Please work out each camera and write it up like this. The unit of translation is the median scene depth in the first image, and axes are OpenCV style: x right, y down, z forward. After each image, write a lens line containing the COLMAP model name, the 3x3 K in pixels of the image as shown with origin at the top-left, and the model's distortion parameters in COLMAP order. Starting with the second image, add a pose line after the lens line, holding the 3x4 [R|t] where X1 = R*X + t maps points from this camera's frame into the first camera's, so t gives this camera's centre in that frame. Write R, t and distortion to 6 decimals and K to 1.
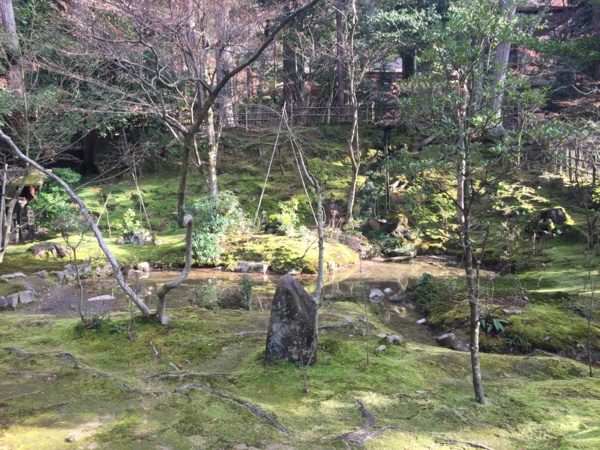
lens RADIAL K [[502.4, 0, 300.6], [0, 502.4, 223.9], [0, 0, 1]] dist [0.052684, -0.043129]
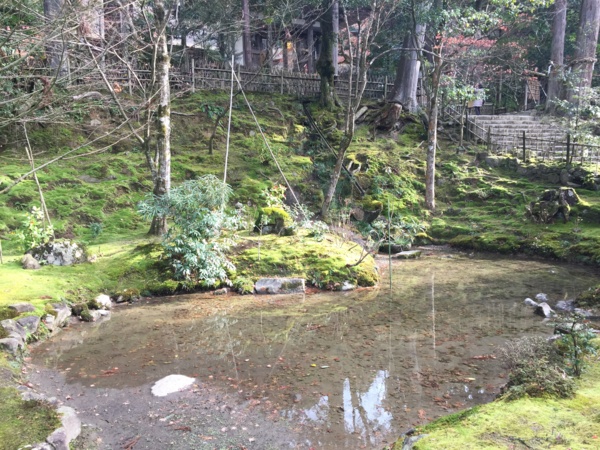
lens RADIAL K [[502.4, 0, 299.7], [0, 502.4, 225.3], [0, 0, 1]] dist [0.052684, -0.043129]
pose [[0.892517, -0.055183, 0.447624, -0.362769], [0.041090, 0.998308, 0.041142, -0.021628], [-0.449137, -0.018327, 0.893275, 0.354455]]
